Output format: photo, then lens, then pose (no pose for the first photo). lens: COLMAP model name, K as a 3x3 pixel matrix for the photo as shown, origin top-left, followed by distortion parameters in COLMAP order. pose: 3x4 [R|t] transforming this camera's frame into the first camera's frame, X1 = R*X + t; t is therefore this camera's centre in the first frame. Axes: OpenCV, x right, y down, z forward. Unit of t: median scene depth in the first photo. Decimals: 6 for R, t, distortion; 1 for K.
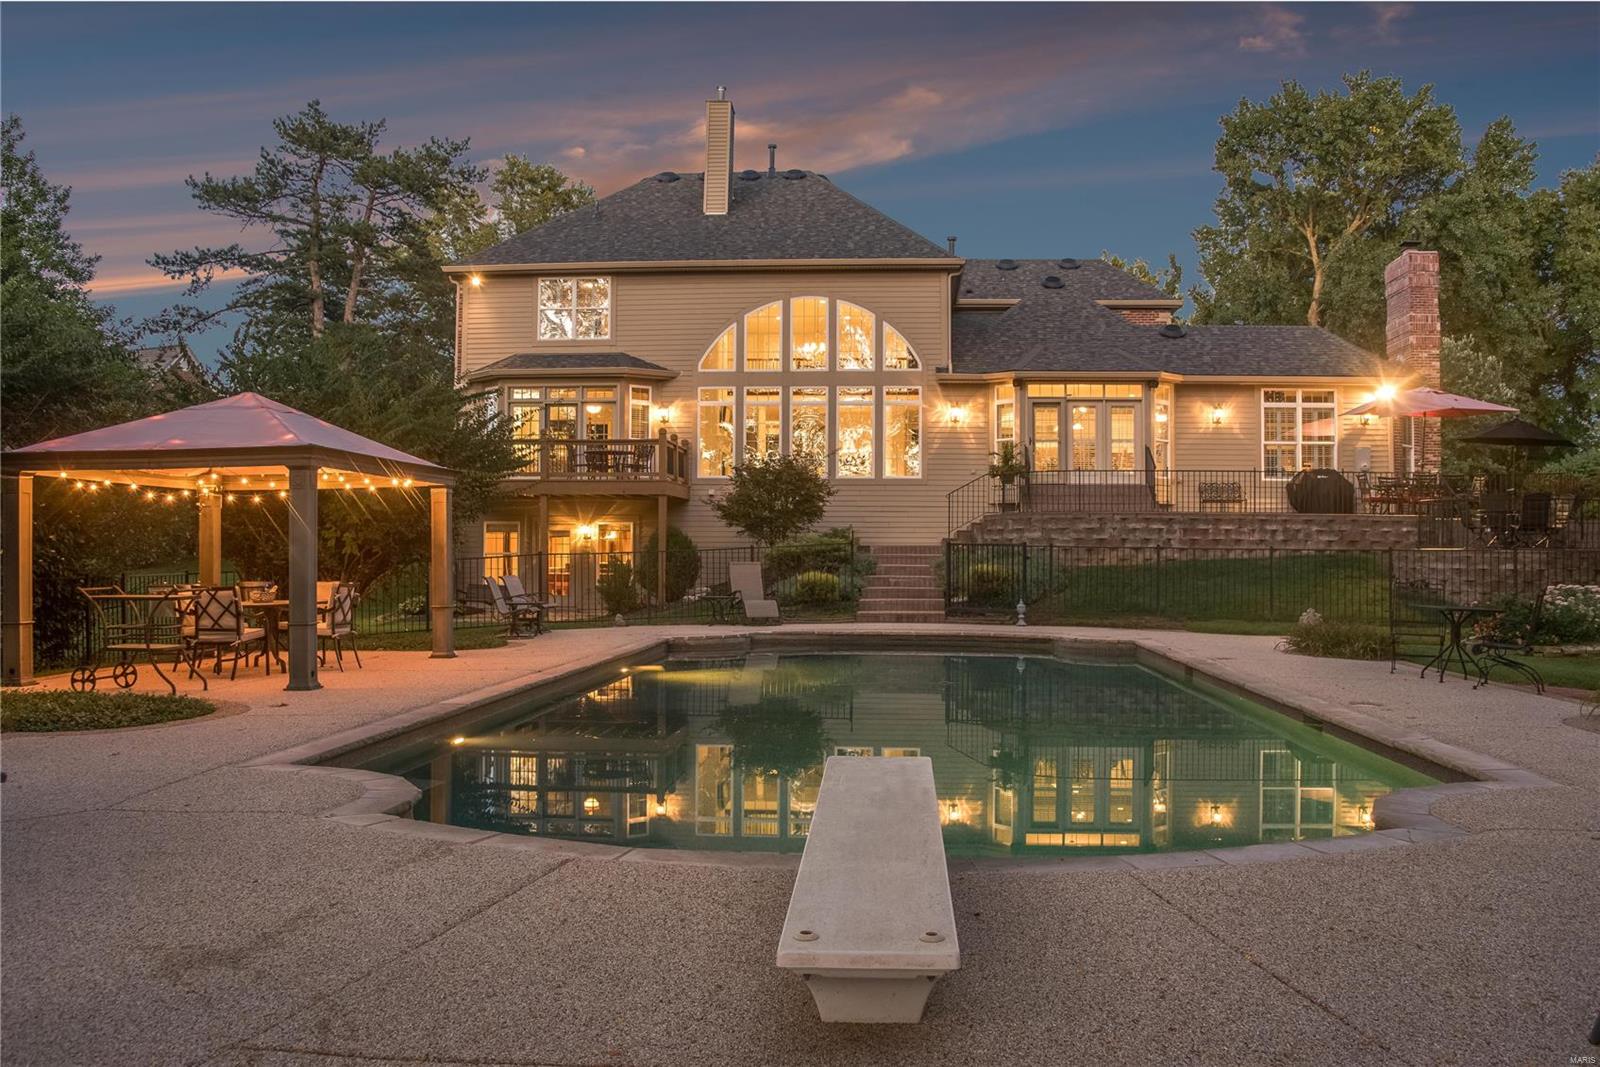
lens RADIAL K [[1314.0, 0, 800.0], [0, 1314.0, 533.5], [0, 0, 1]] dist [-0.101714, -0.003526]
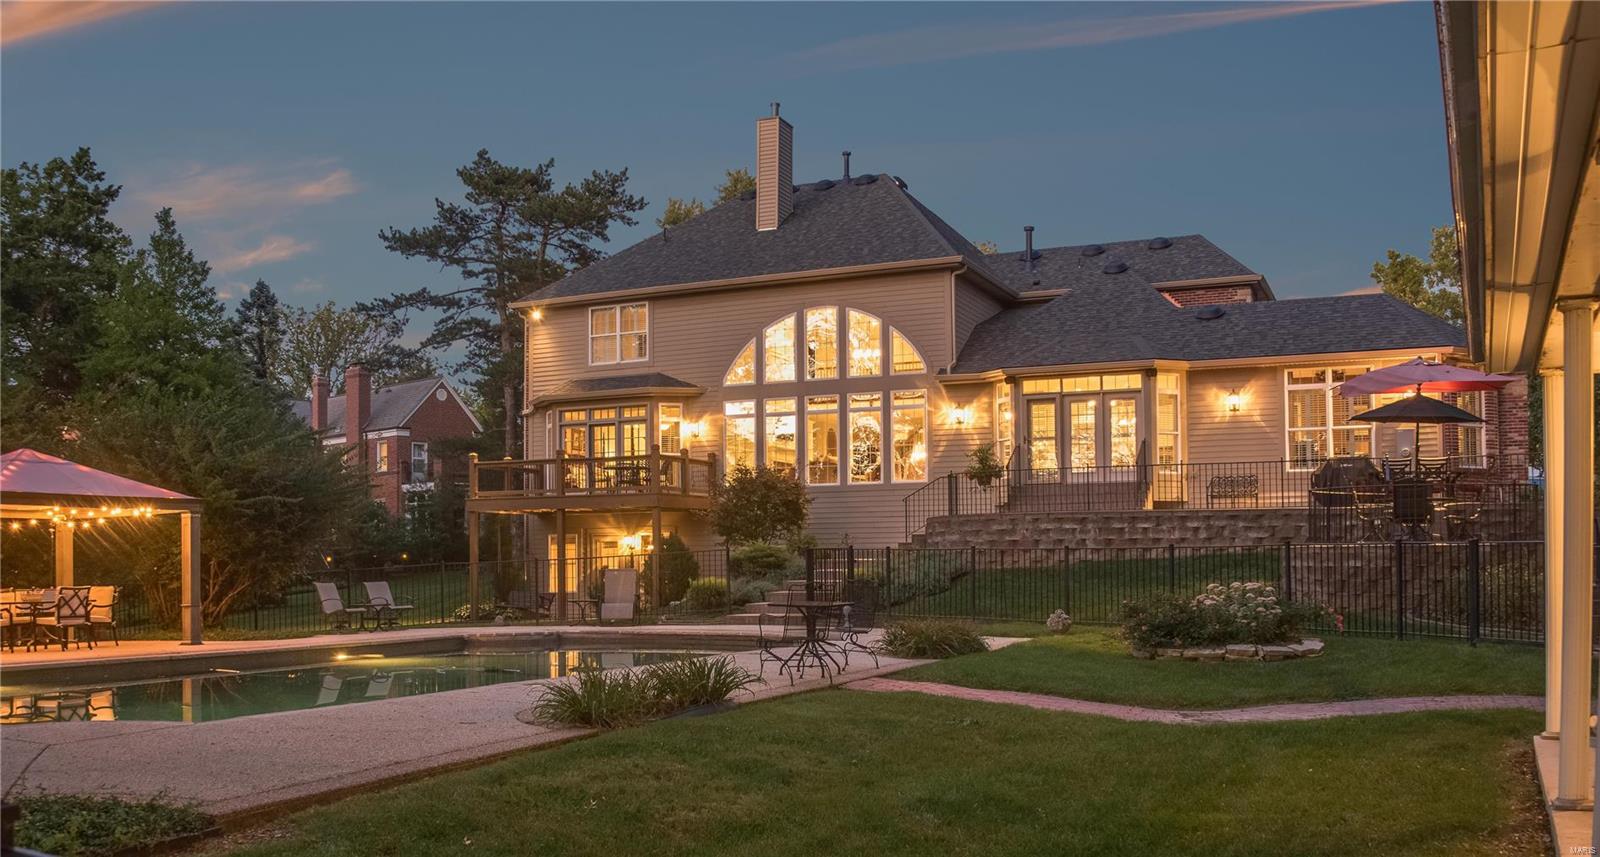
lens RADIAL K [[1441.4, 0, 828.2], [0, 1441.4, 526.6], [0, 0, 1]] dist [-0.074318, 0.002934]
pose [[0.936337, -0.022248, -0.350396, 0.403795], [0.018744, 0.999735, -0.013388, 0.004719], [0.350601, 0.005968, 0.936506, -0.042630]]
